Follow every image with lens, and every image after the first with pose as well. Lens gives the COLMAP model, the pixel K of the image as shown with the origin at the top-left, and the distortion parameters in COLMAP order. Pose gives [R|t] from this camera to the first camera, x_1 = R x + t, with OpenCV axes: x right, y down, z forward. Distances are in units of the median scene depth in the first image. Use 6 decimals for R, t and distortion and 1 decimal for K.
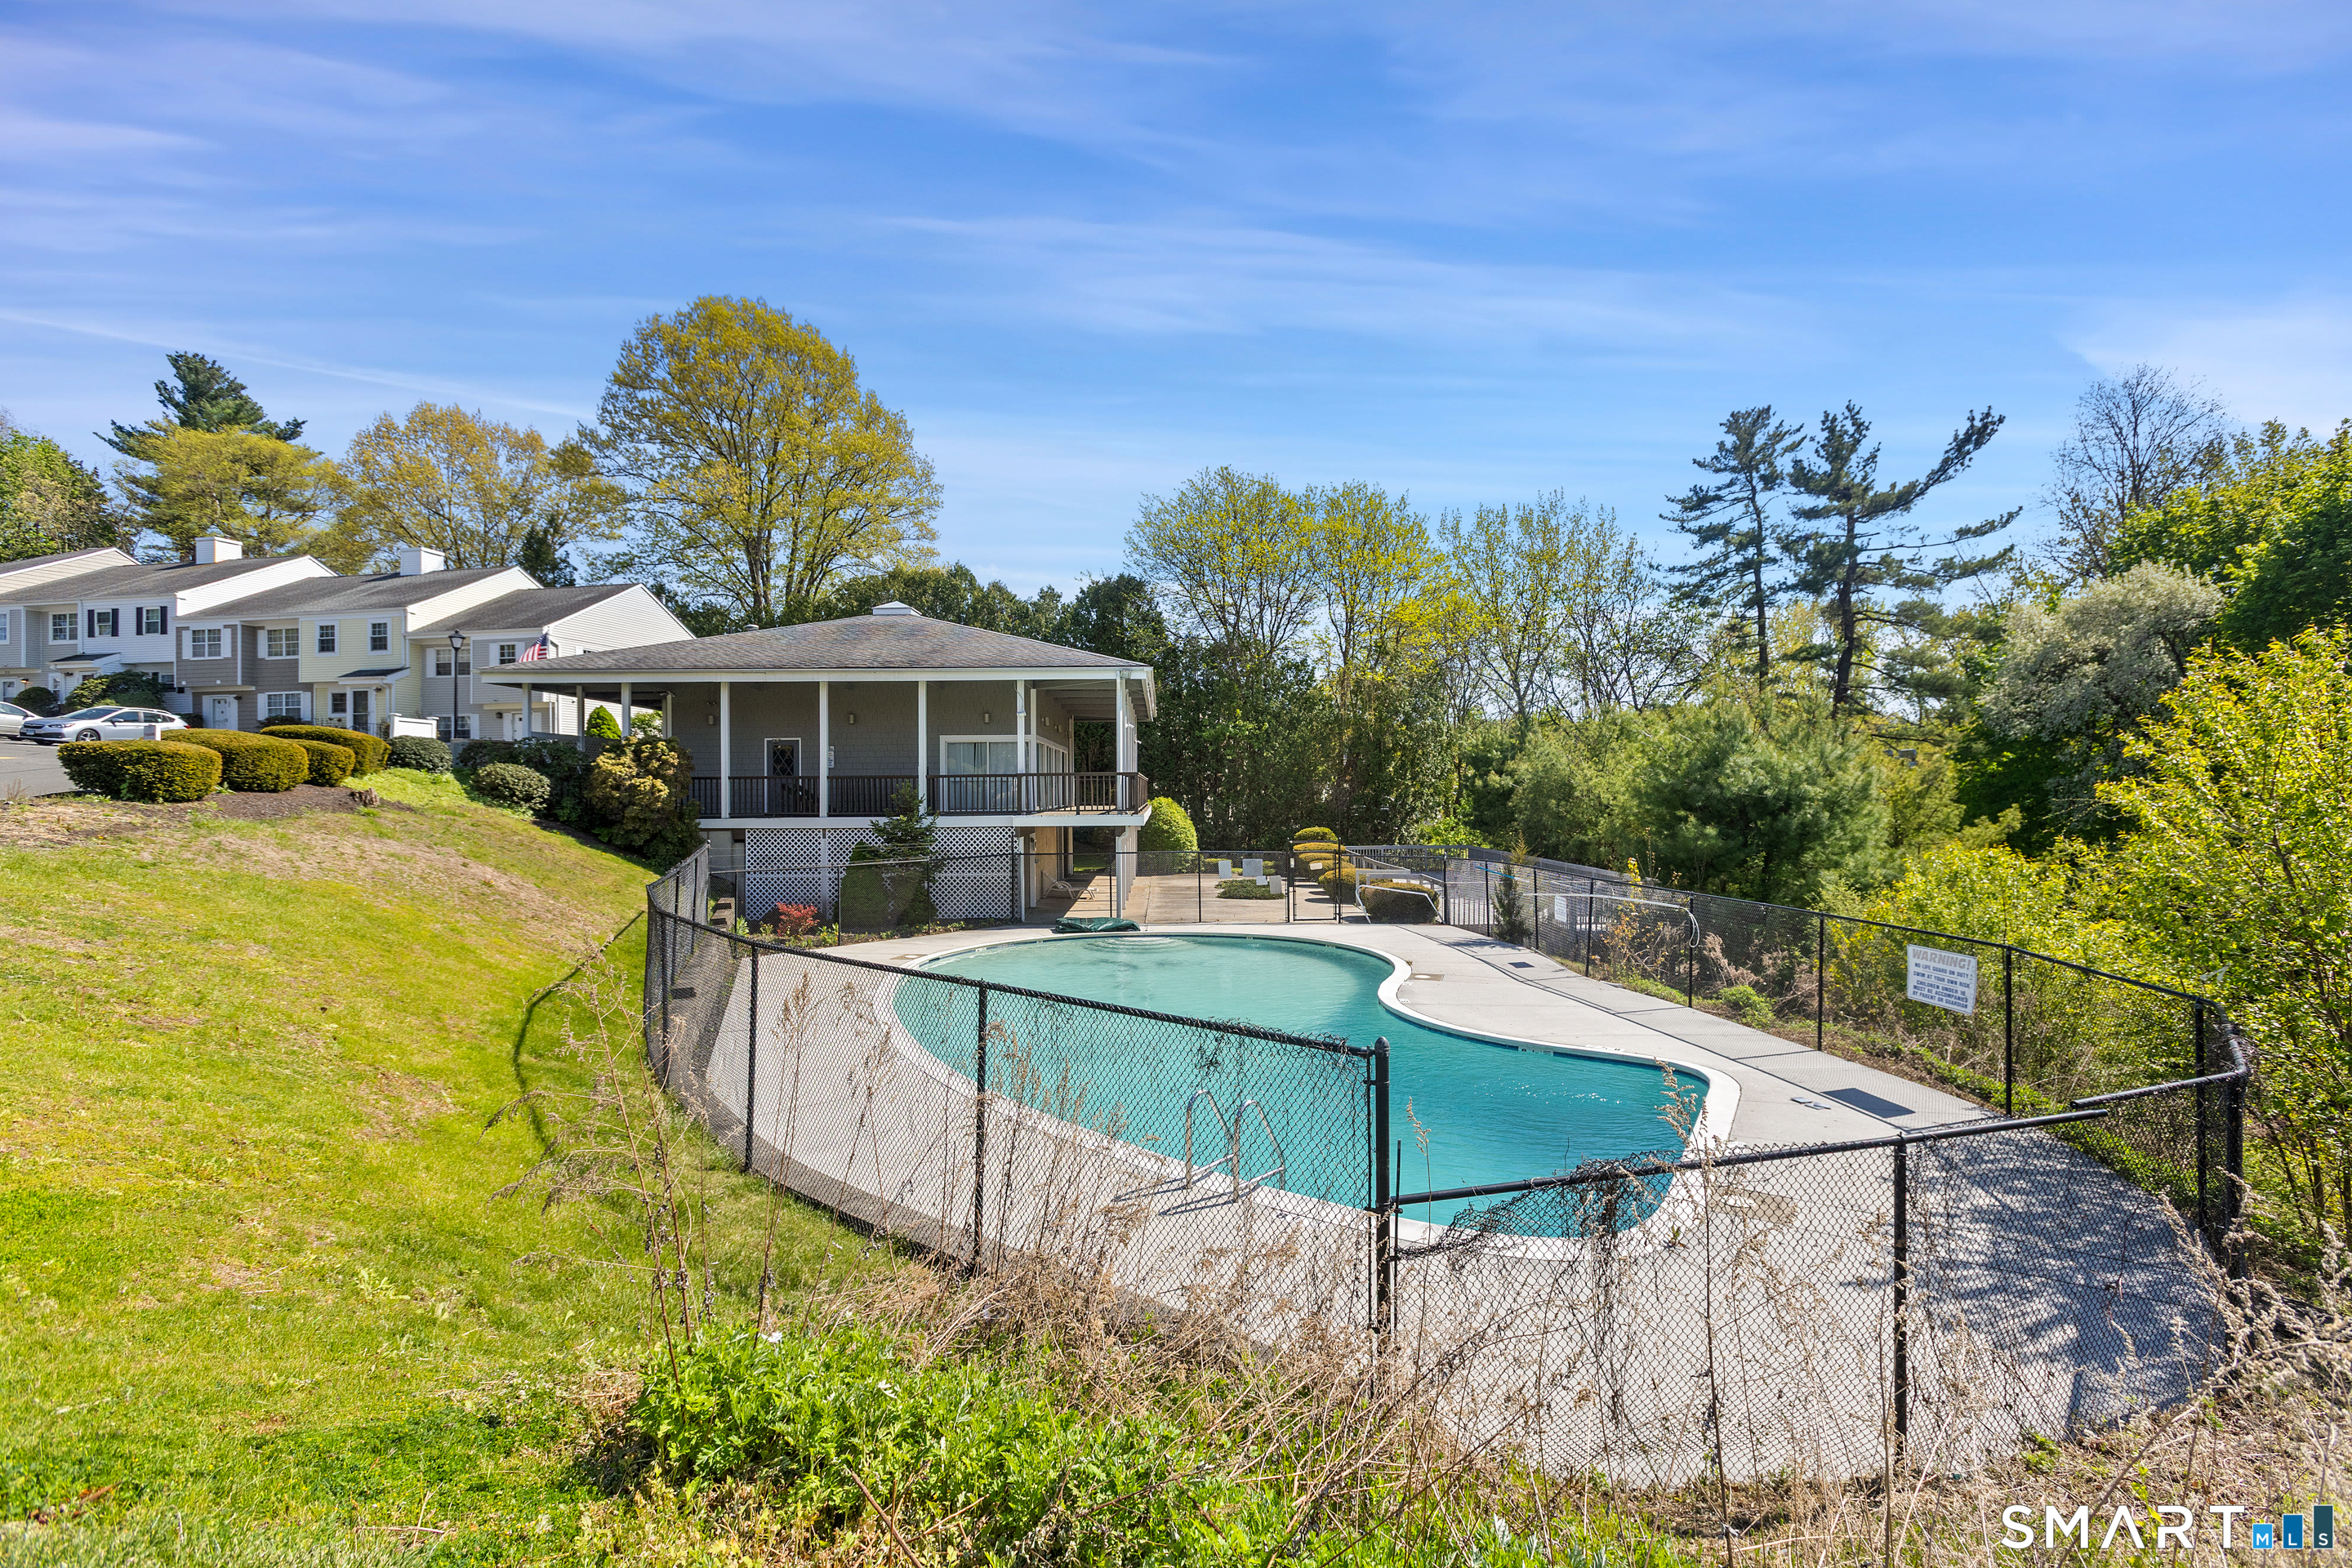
lens RADIAL K [[1060.7, 0, 1185.5], [0, 1060.7, 758.1], [0, 0, 1]] dist [-0.016826, 0.010998]
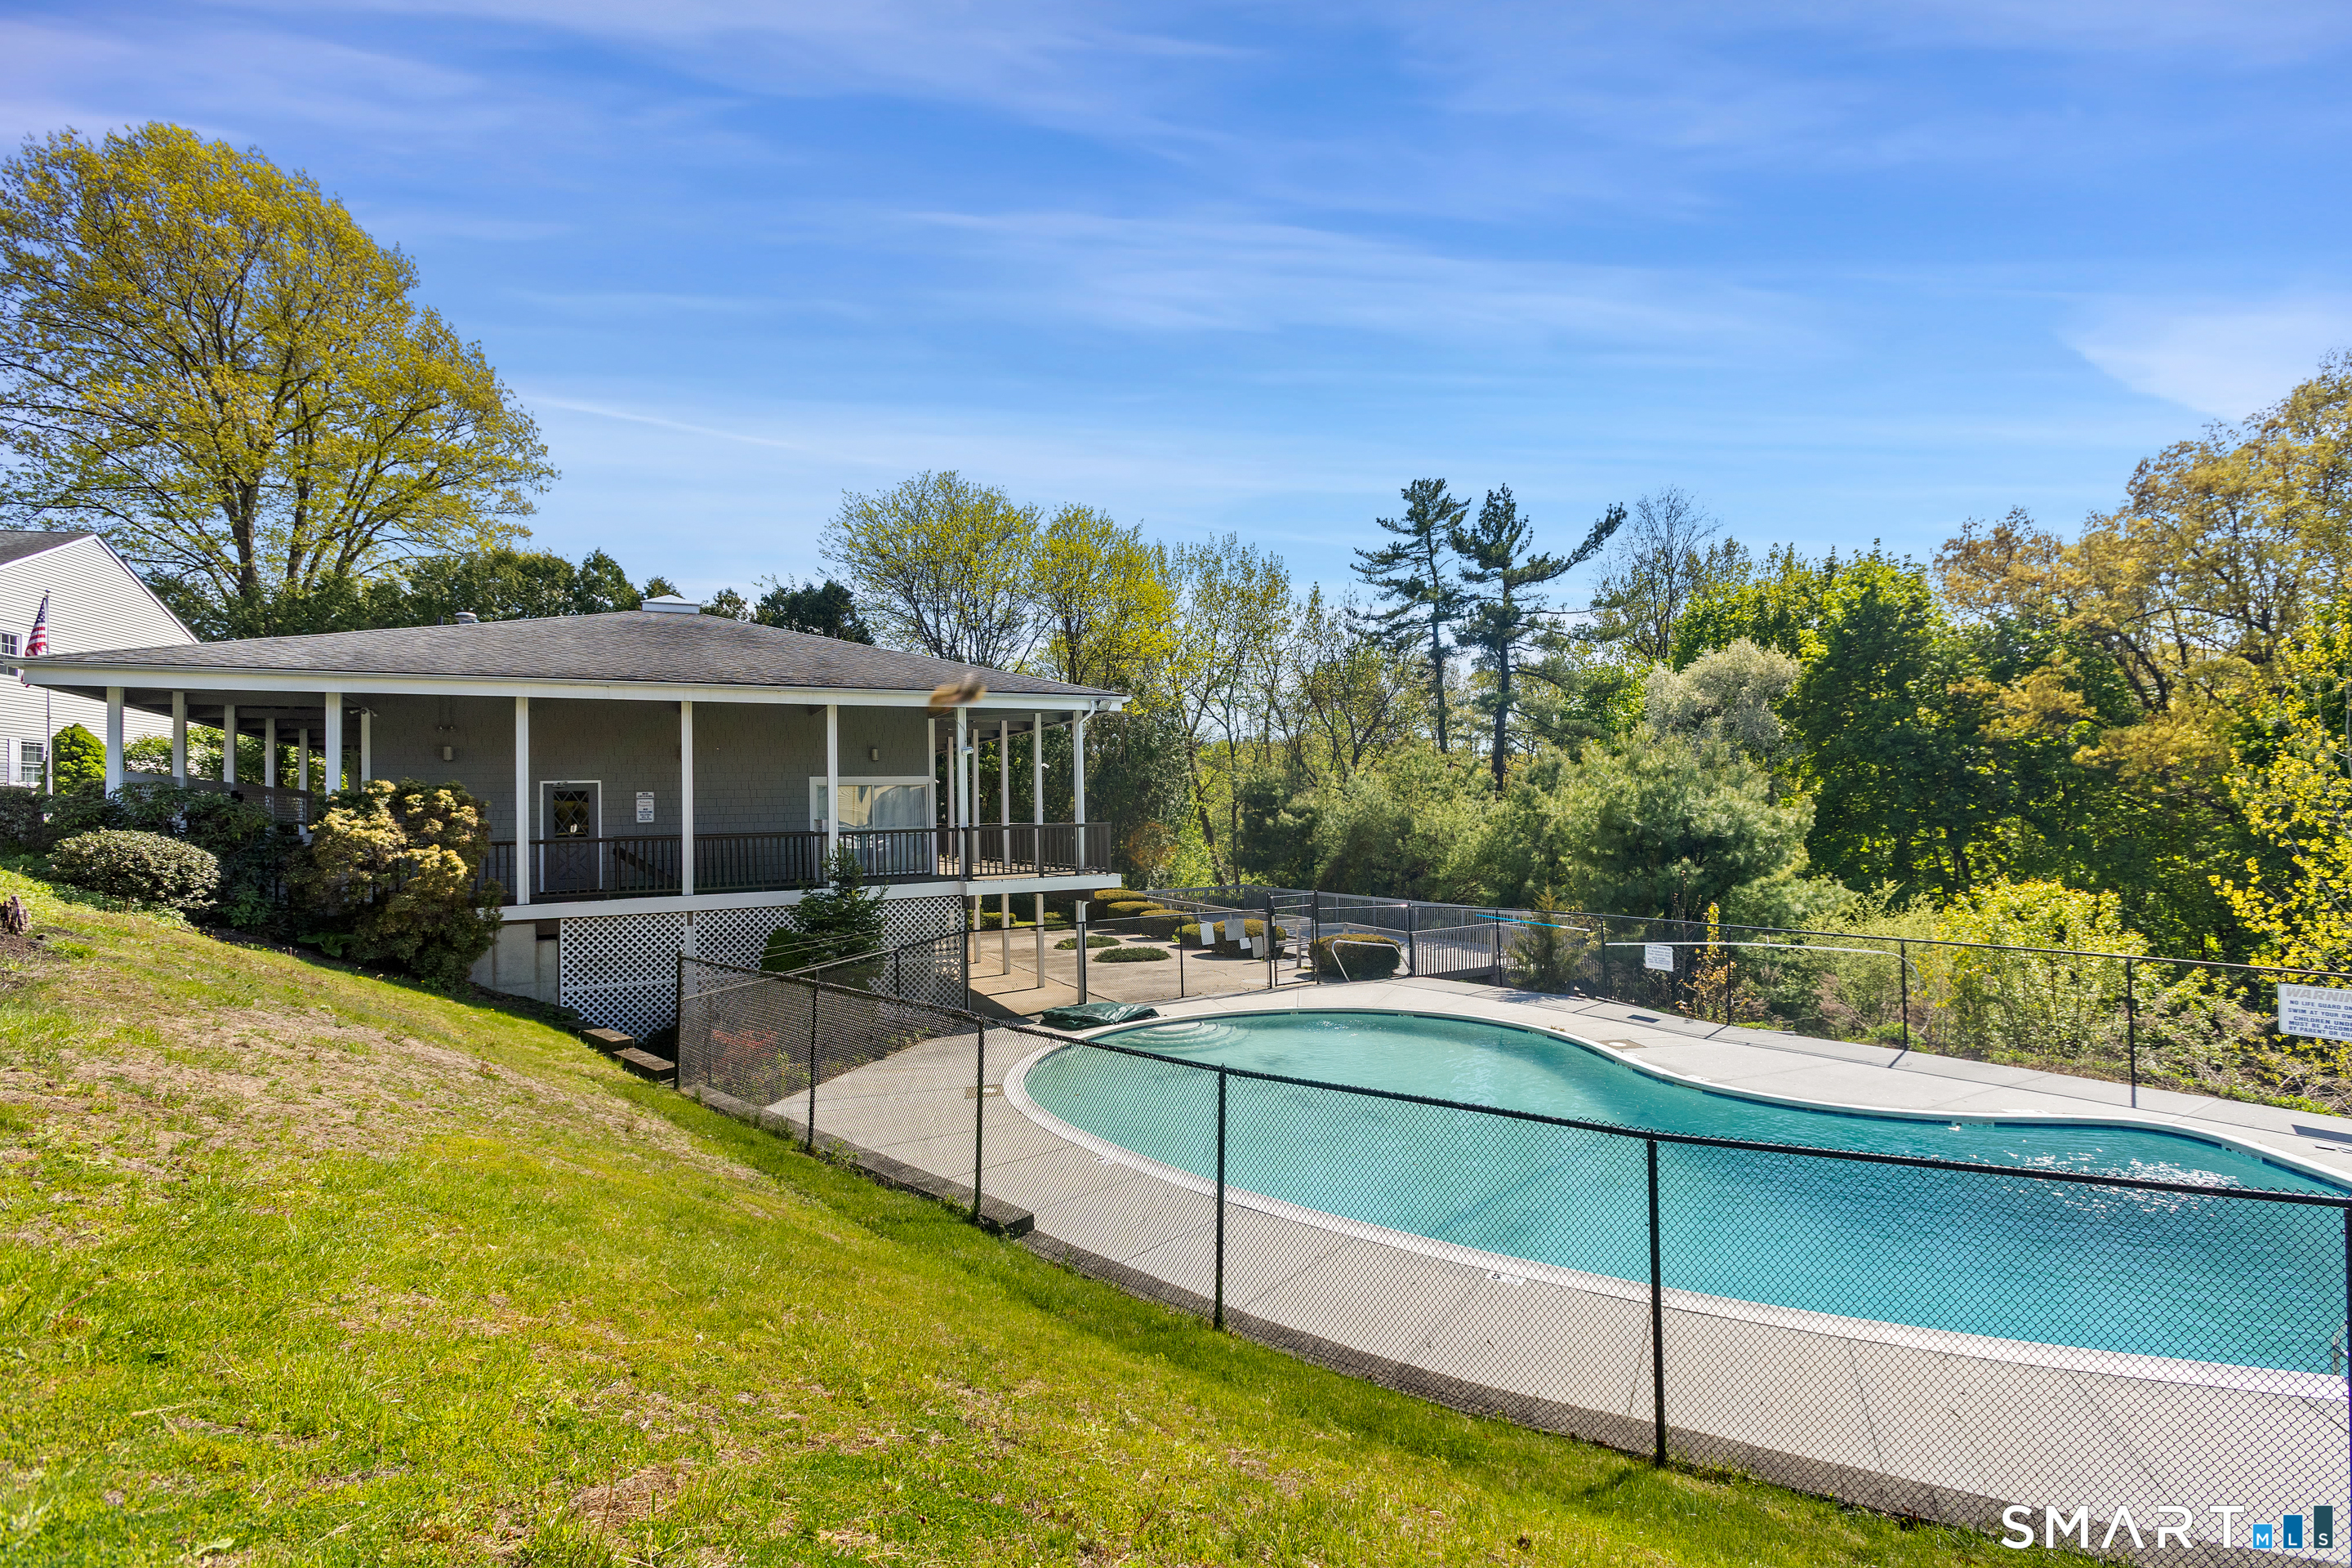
lens RADIAL K [[1060.7, 0, 1185.5], [0, 1060.7, 758.1], [0, 0, 1]] dist [-0.016826, 0.010998]
pose [[0.894949, 0.007457, 0.446107, -0.215857], [0.005013, 0.999629, -0.026768, -0.008626], [-0.446141, 0.026192, 0.894579, 0.135781]]
